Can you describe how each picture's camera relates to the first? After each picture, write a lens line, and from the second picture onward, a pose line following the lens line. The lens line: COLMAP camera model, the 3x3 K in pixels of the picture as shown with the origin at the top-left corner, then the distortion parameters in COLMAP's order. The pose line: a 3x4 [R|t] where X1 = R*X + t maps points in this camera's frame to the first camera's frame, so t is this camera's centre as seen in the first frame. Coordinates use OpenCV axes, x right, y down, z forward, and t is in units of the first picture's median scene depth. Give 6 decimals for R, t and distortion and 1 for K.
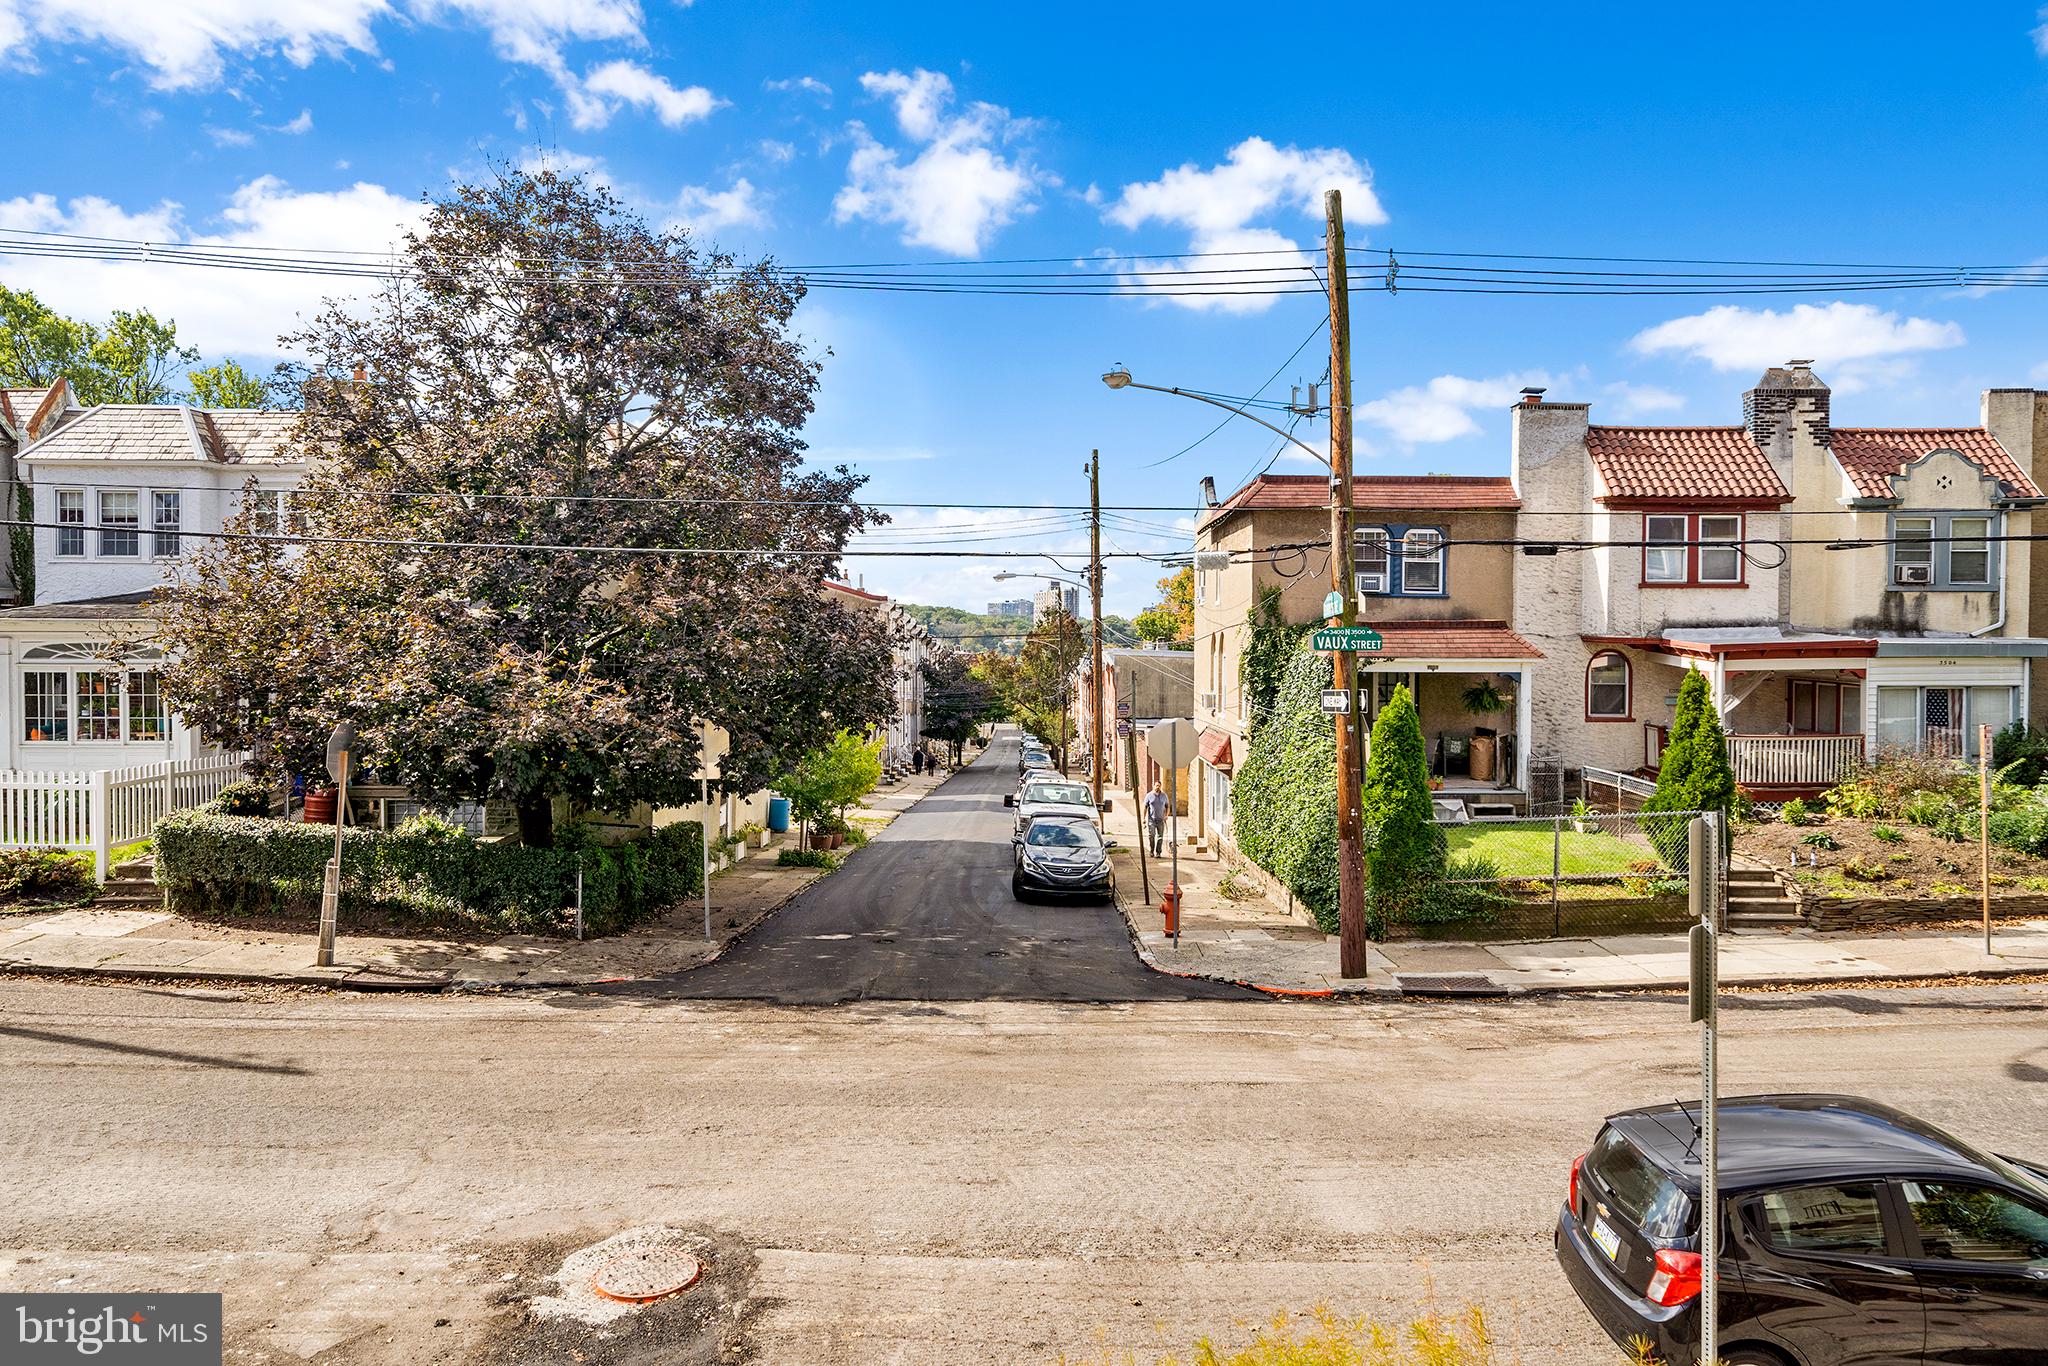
lens RADIAL K [[1375.0, 0, 1025.7], [0, 1375.0, 709.6], [0, 0, 1]] dist [-0.000386, 0.002826]
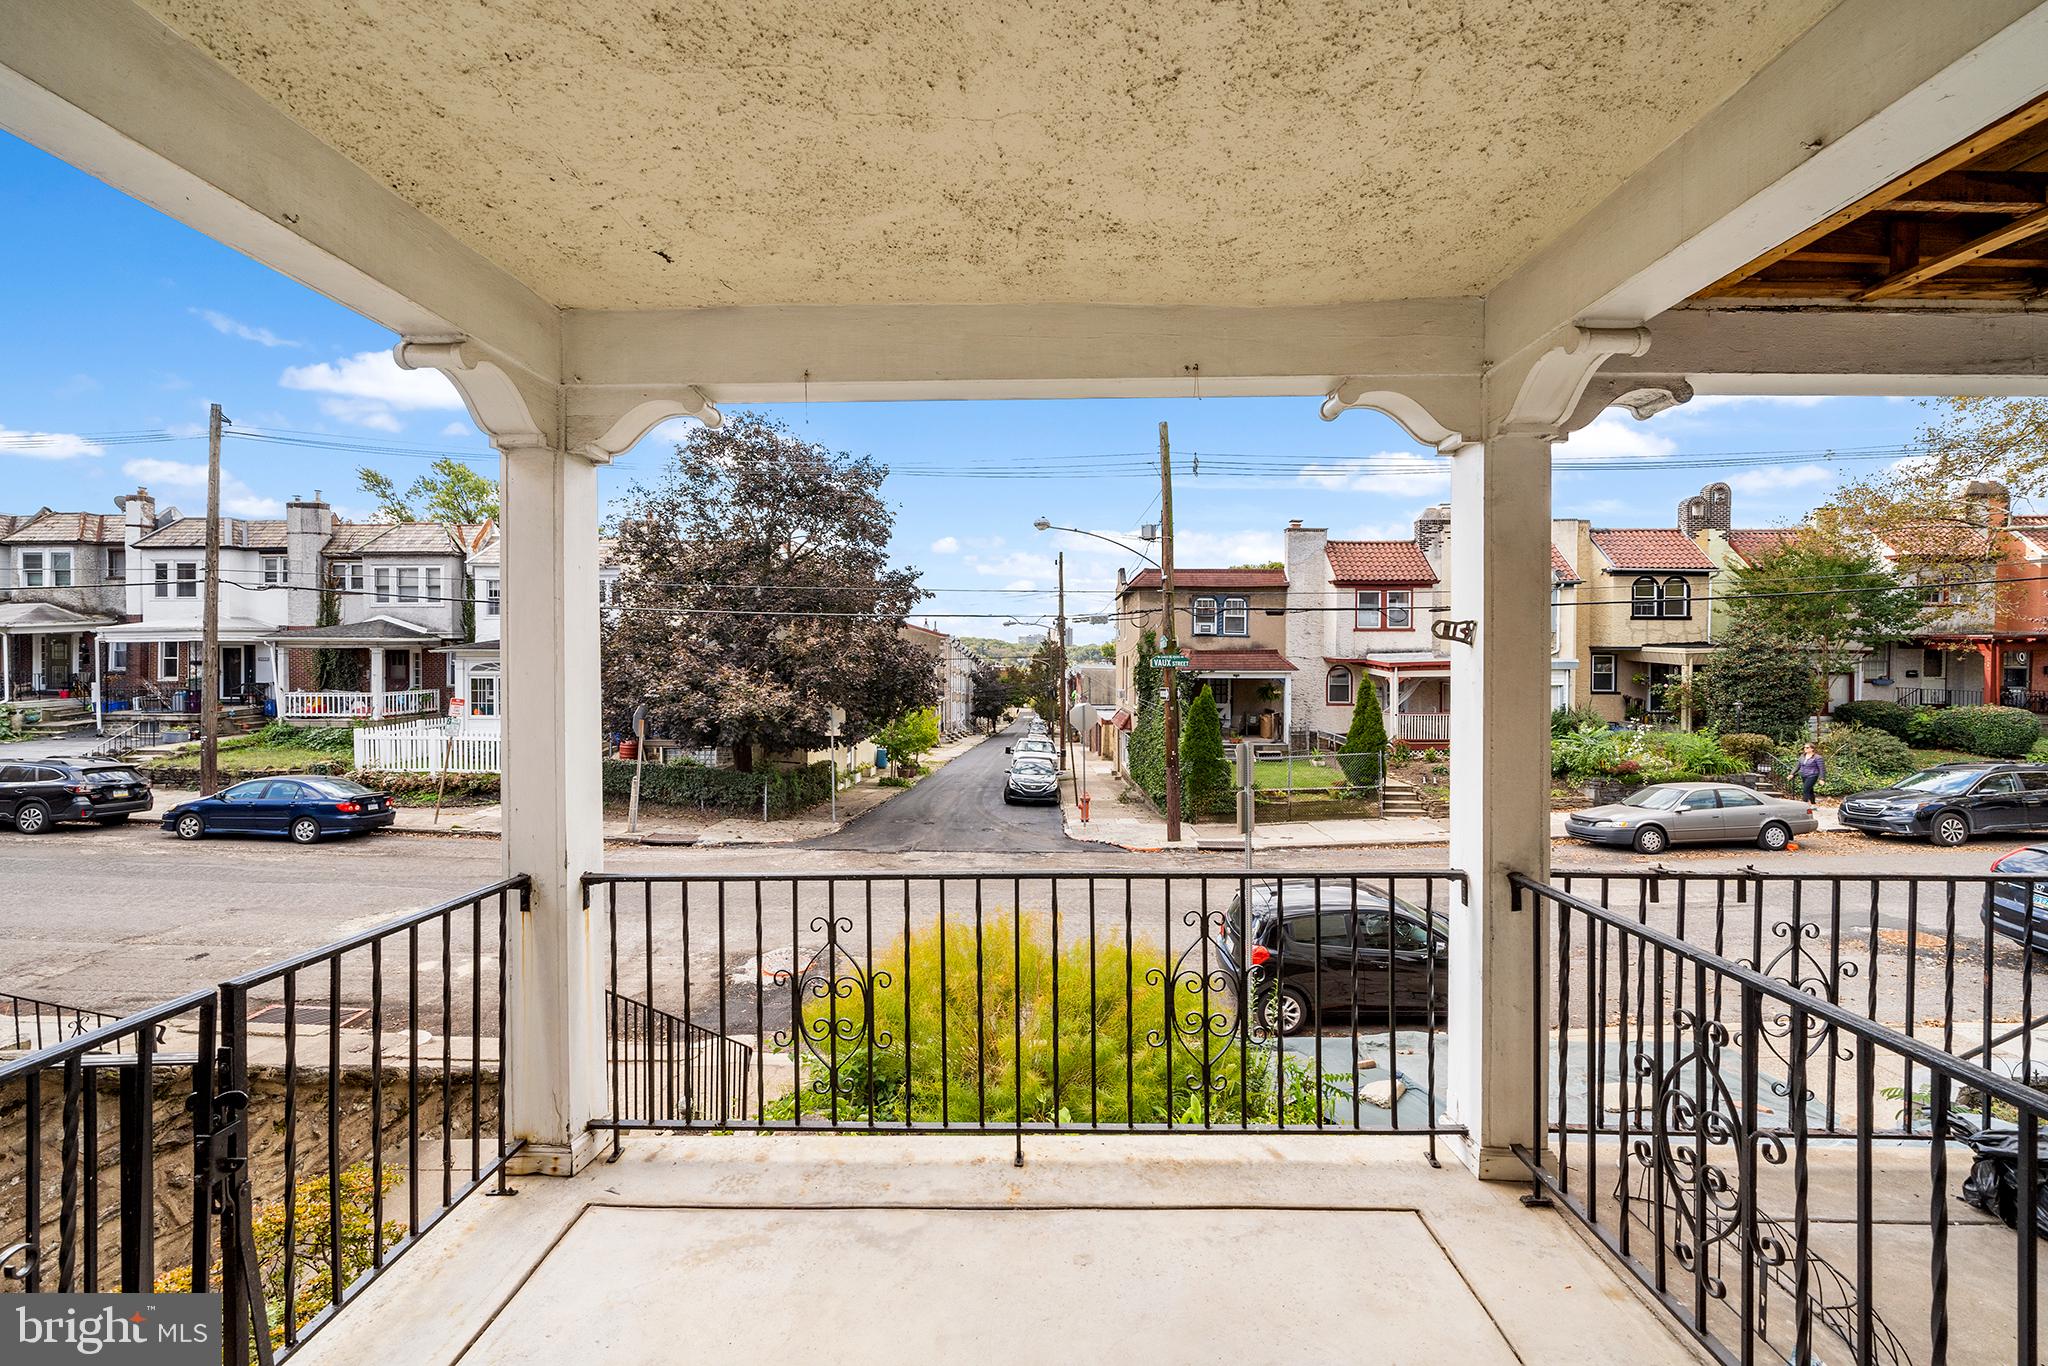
lens RADIAL K [[831.7, 0, 1027.0], [0, 831.7, 696.2], [0, 0, 1]] dist [-0.001672, -0.000420]
pose [[0.999758, -0.000181, -0.022001, 0.051309], [0.000074, 0.999988, -0.004888, 0.002042], [0.022001, 0.004885, 0.999746, -0.113591]]
